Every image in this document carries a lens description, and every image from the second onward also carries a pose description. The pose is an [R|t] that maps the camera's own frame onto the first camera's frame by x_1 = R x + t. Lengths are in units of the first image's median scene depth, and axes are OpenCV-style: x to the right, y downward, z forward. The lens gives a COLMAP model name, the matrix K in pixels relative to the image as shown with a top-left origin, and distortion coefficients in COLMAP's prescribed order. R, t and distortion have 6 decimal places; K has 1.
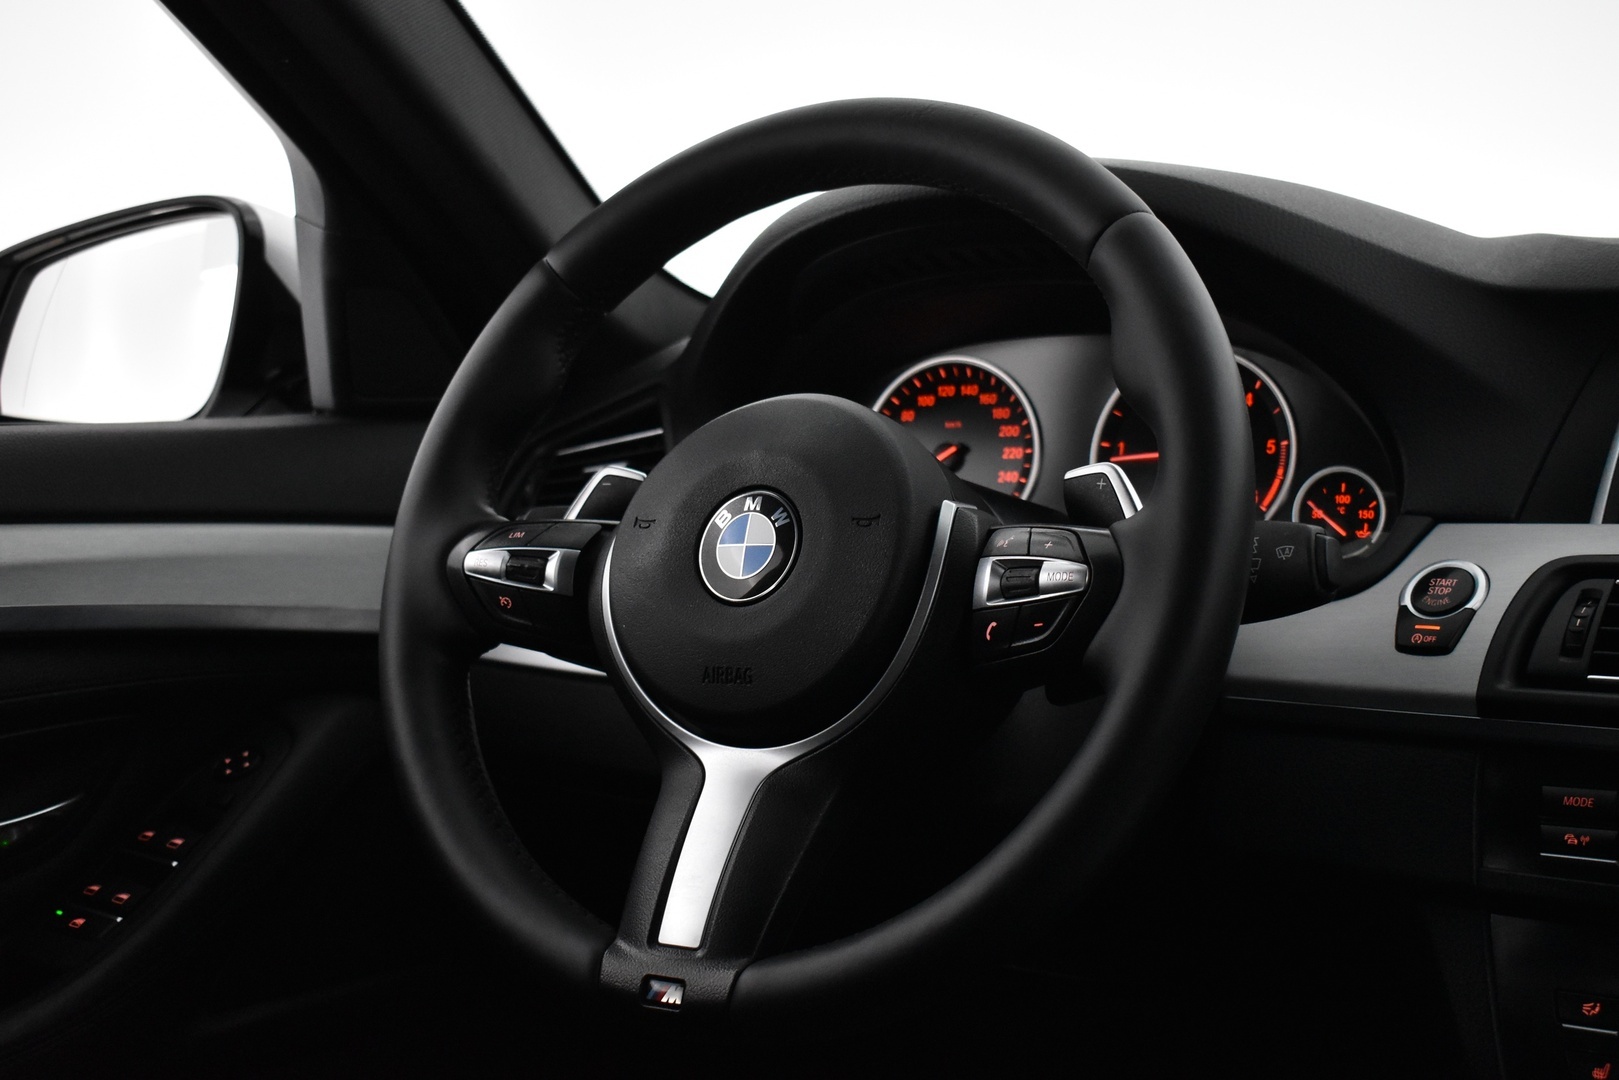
lens RADIAL K [[2171.3, 0, 809.5], [0, 2171.3, 540.0], [0, 0, 1]] dist [-0.034078, -0.086440]
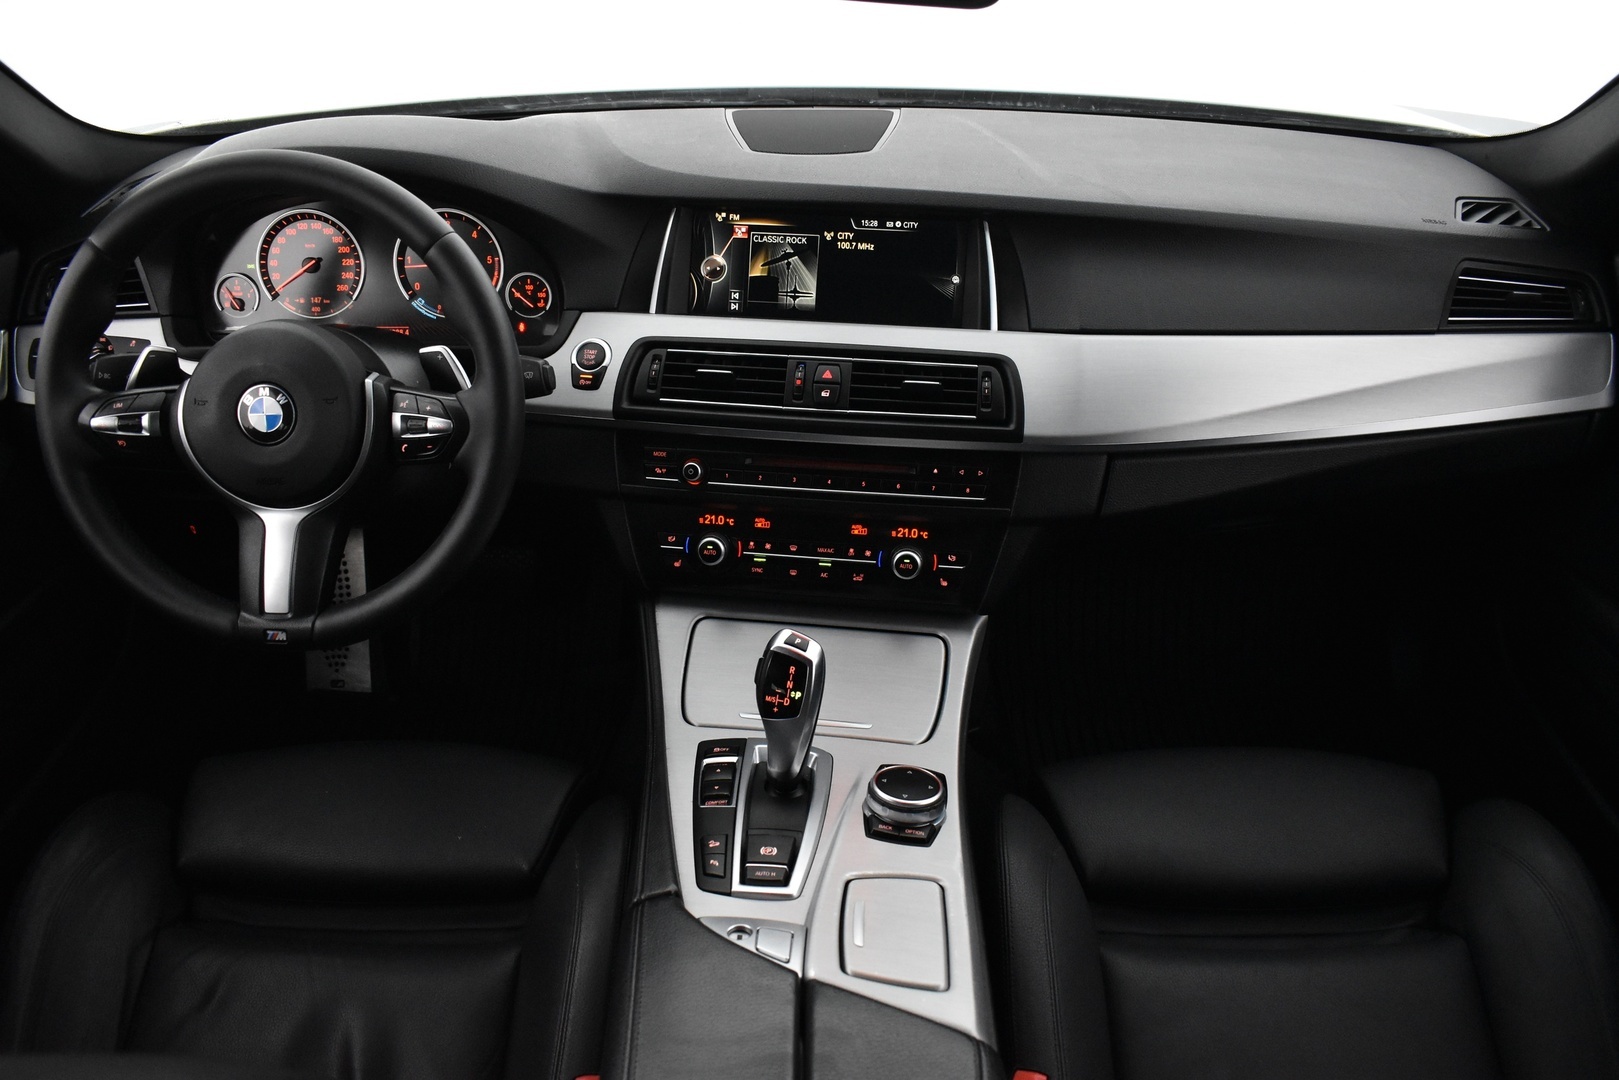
lens RADIAL K [[1290.4, 0, 809.5], [0, 1290.4, 540.0], [0, 0, 1]] dist [-0.077763, 0.000558]
pose [[0.857923, -0.227473, 0.460677, -0.154471], [-0.000838, 0.896026, 0.444000, -0.386501], [-0.513777, -0.381304, 0.768531, -0.169946]]
